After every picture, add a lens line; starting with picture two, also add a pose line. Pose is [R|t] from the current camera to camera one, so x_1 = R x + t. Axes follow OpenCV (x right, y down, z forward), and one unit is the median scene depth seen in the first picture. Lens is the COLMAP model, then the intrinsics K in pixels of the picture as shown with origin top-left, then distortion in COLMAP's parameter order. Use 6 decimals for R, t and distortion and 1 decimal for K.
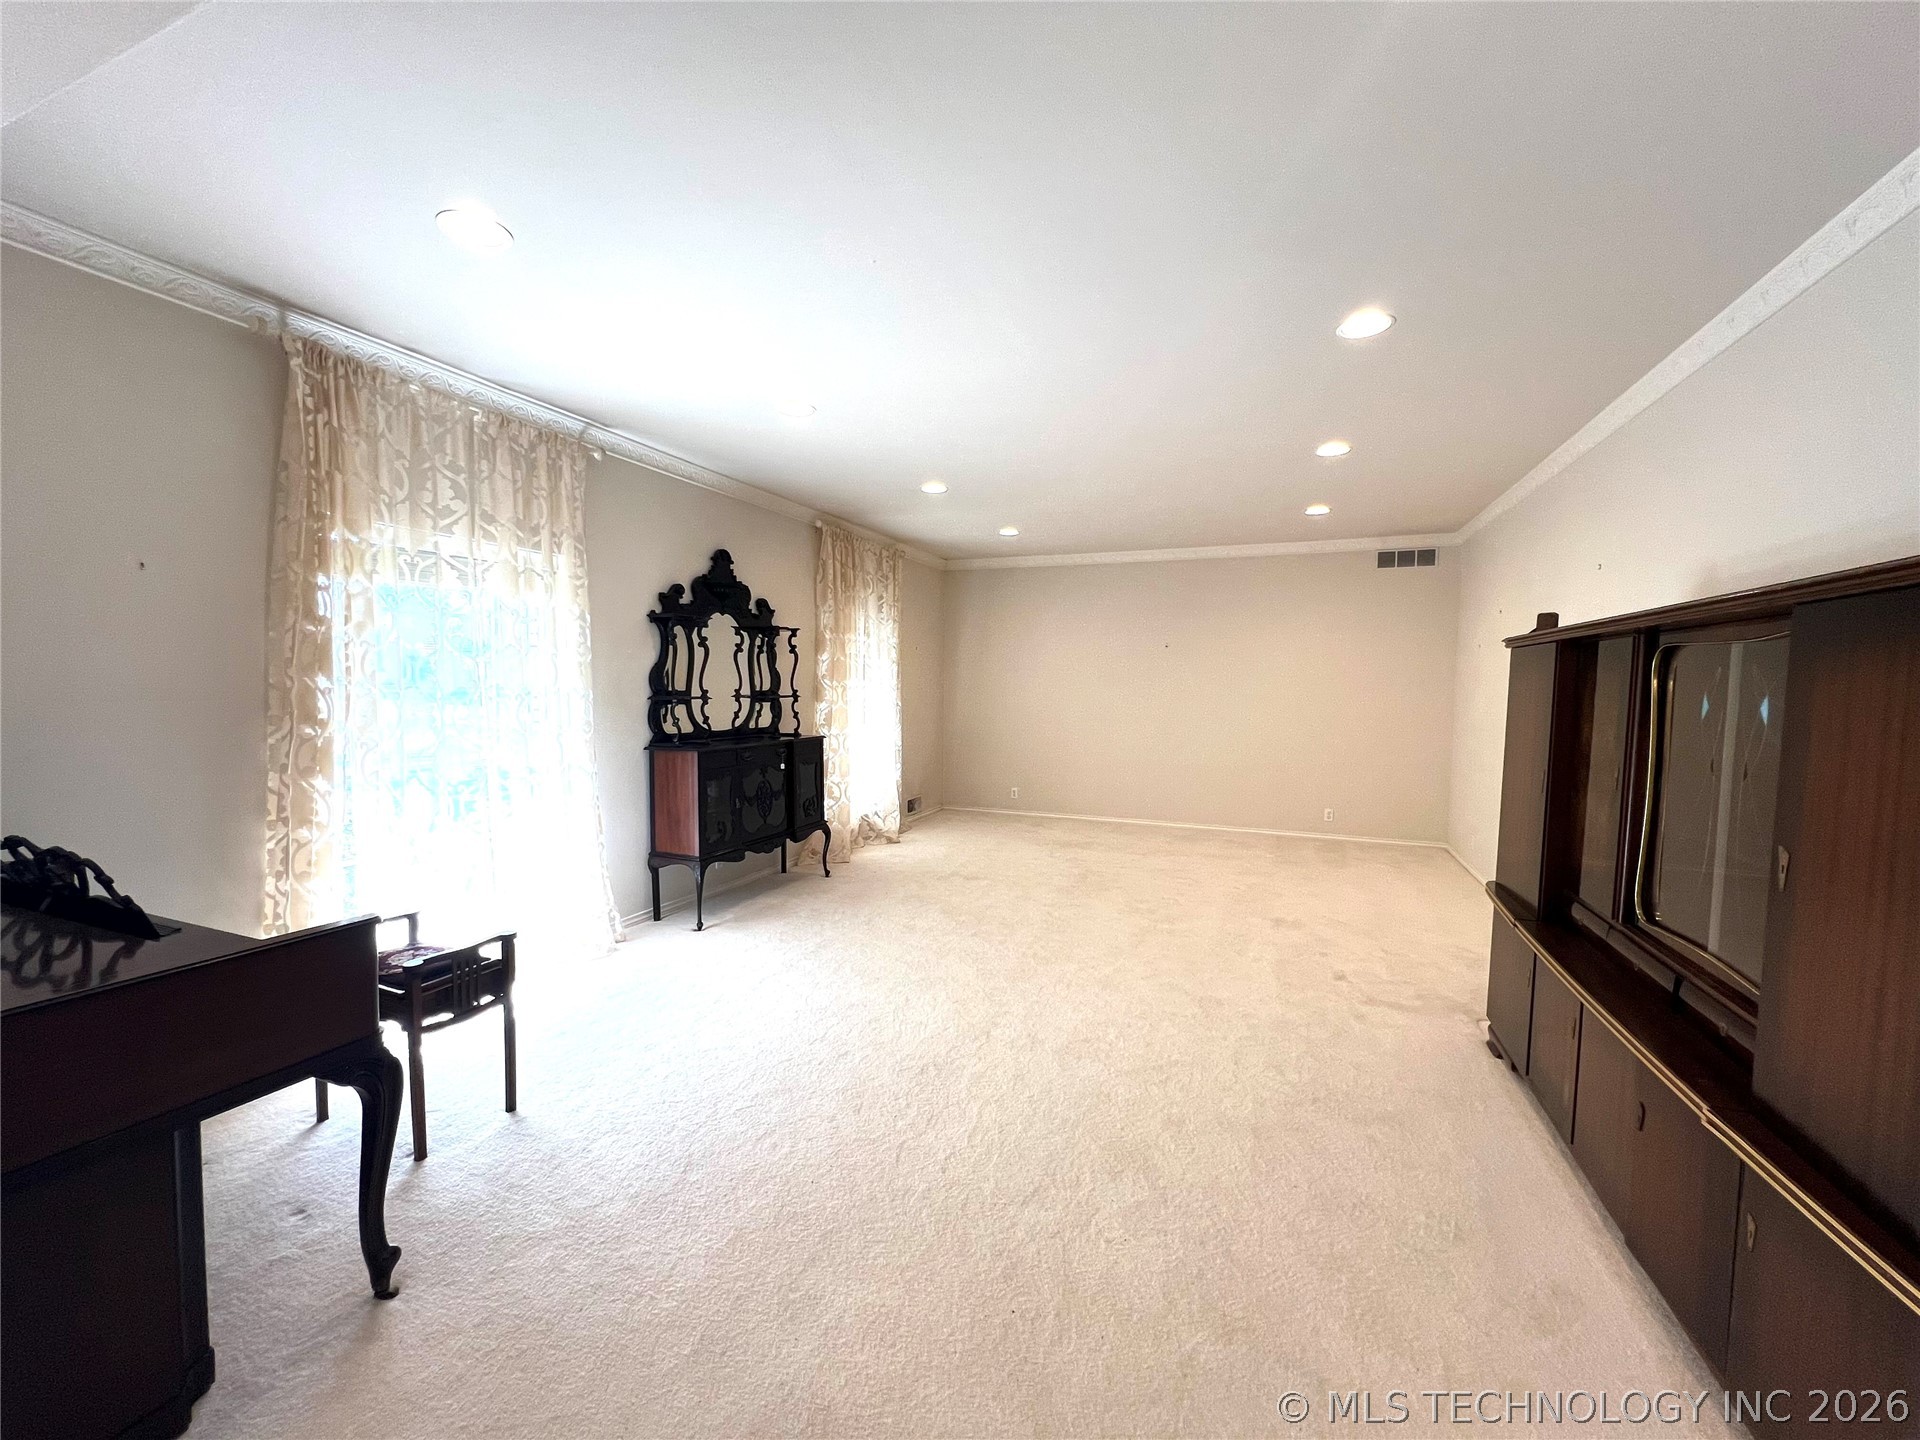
lens RADIAL K [[765.9, 0, 957.8], [0, 765.9, 723.1], [0, 0, 1]] dist [-0.002395, 0.000813]
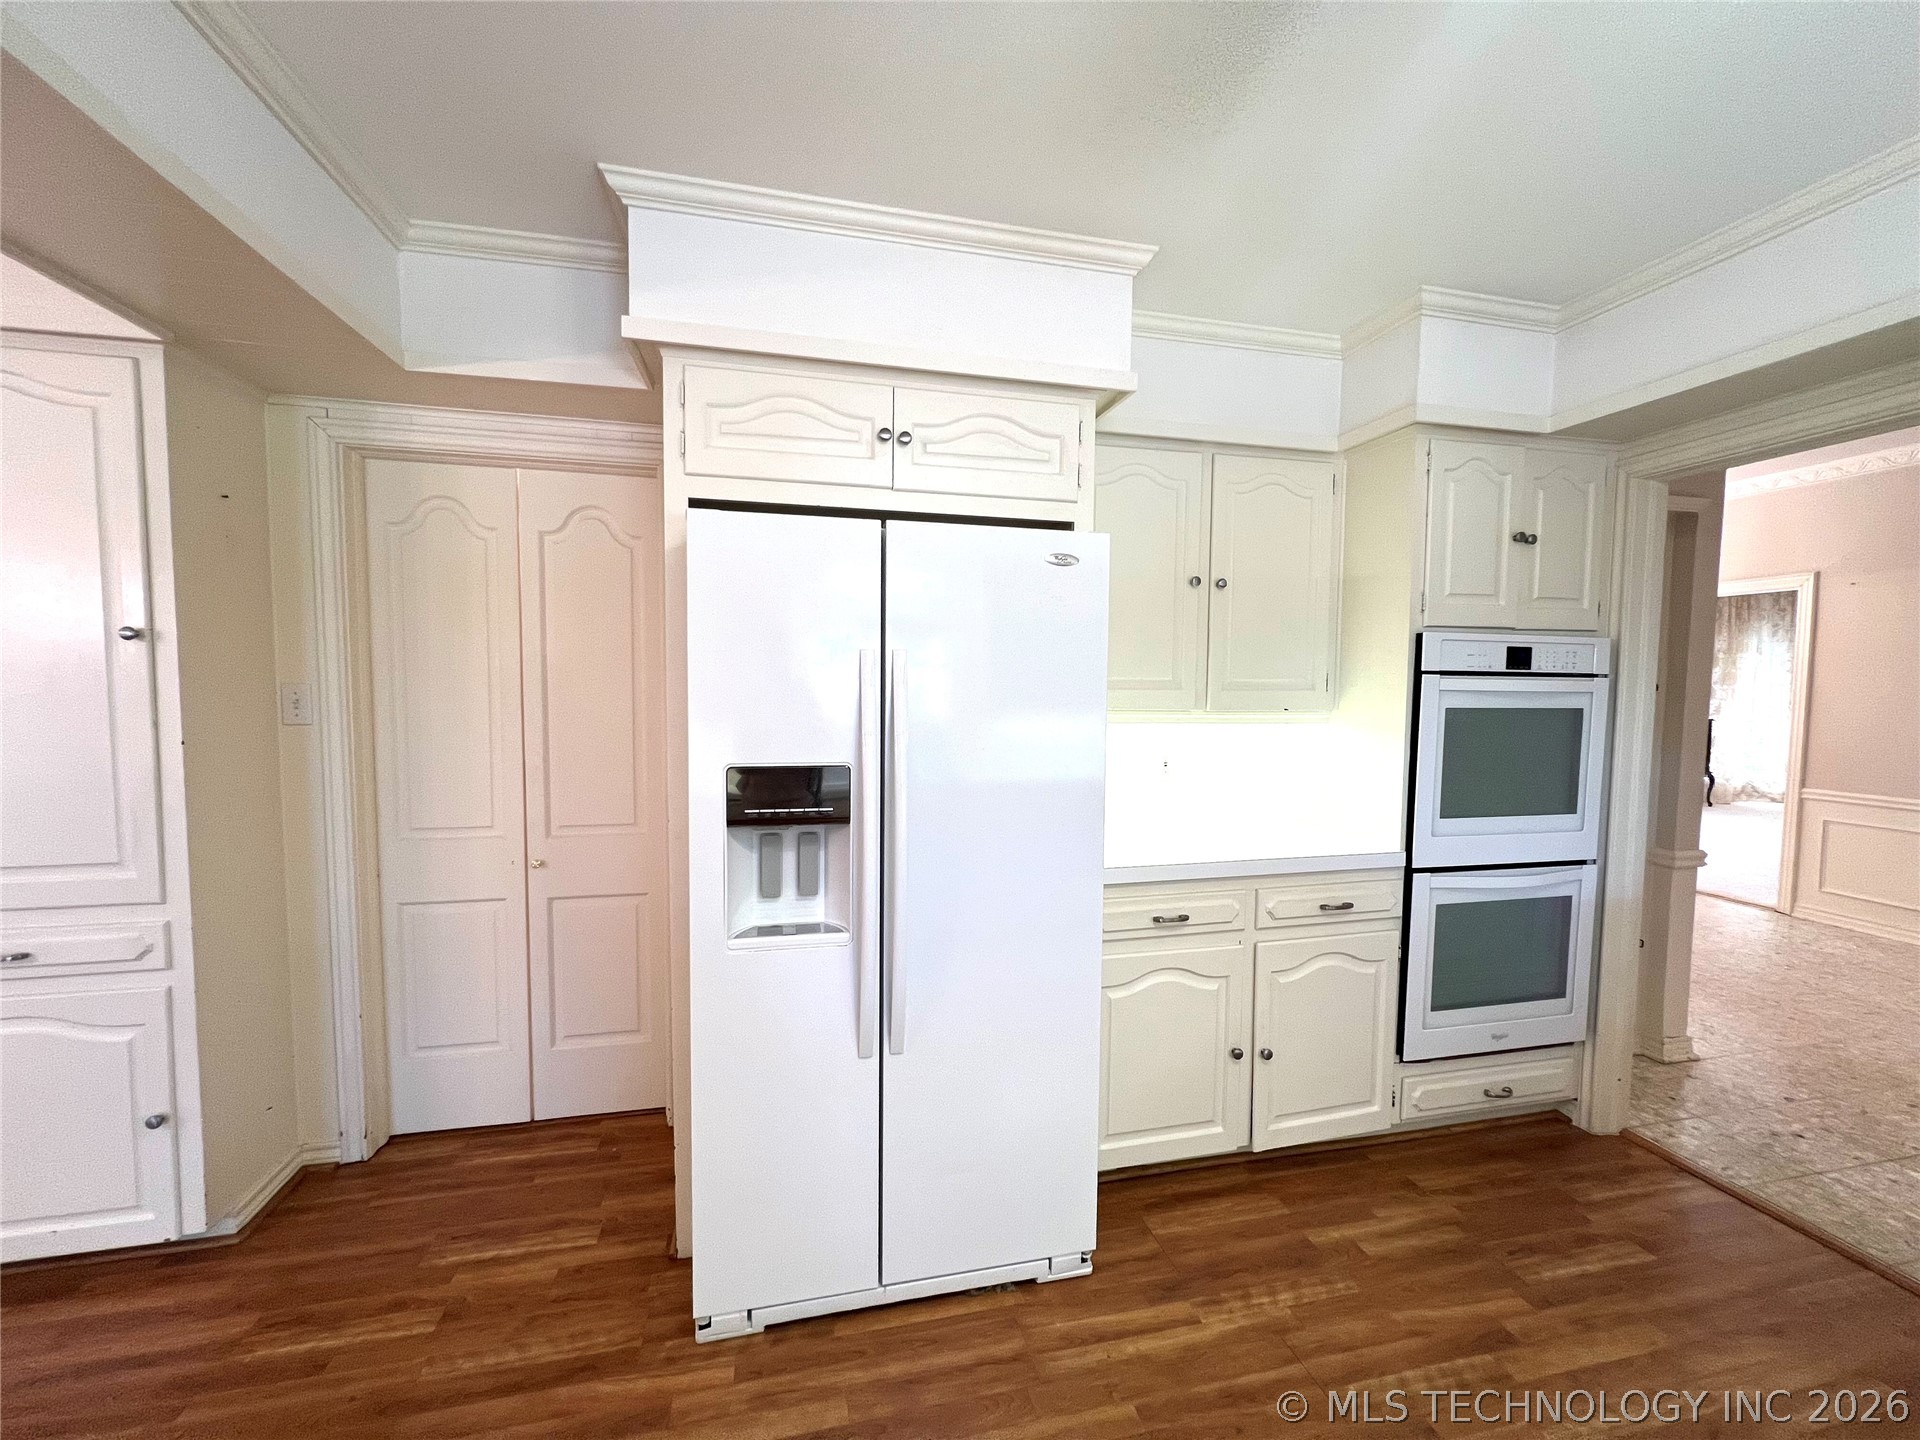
lens RADIAL K [[765.9, 0, 948.1], [0, 765.9, 721.2], [0, 0, 1]] dist [-0.002395, 0.000813]
pose [[0.578504, 0.041856, -0.814605, 0.171373], [-0.053047, 0.998499, 0.013632, 0.072019], [0.813953, 0.035326, 0.579856, -1.042418]]
